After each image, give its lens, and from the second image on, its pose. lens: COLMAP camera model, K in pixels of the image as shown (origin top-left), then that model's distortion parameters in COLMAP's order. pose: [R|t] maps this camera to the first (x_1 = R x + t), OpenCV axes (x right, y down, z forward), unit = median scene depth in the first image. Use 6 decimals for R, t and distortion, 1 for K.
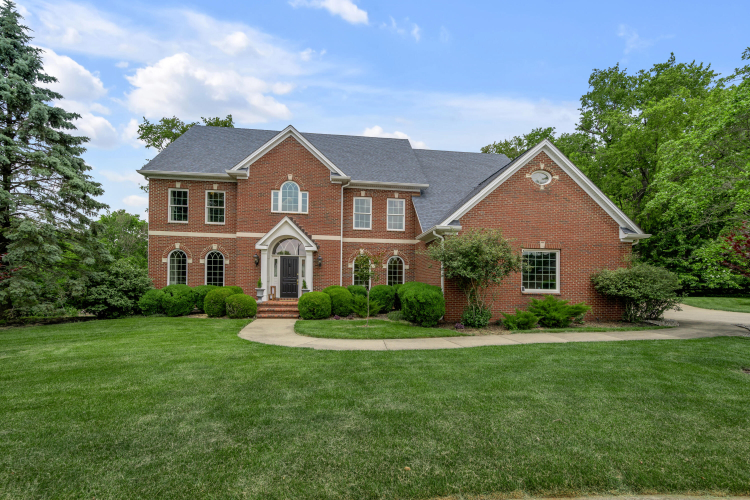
lens RADIAL K [[311.7, 0, 375.0], [0, 311.7, 250.0], [0, 0, 1]] dist [-0.000449, -0.000041]
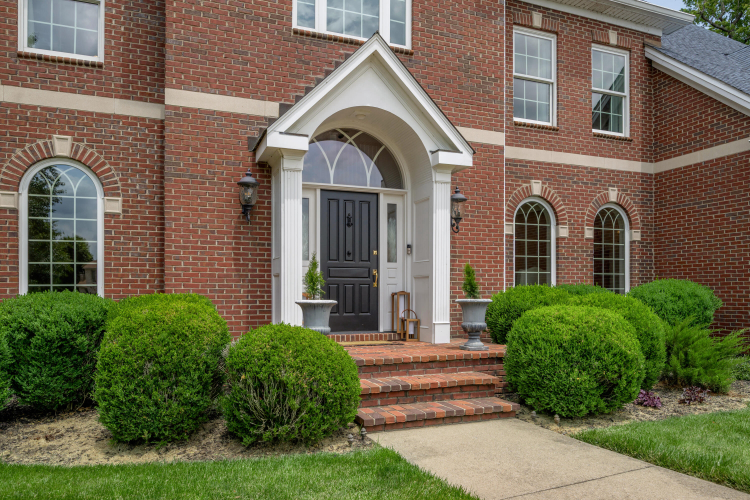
lens RADIAL K [[513.4, 0, 375.0], [0, 513.4, 250.0], [0, 0, 1]] dist [-0.003707, -0.001487]
pose [[0.960723, -0.000625, 0.277509, -0.388553], [-0.000942, 0.999984, 0.005515, 0.073561], [-0.277509, -0.005559, 0.960707, 0.536991]]
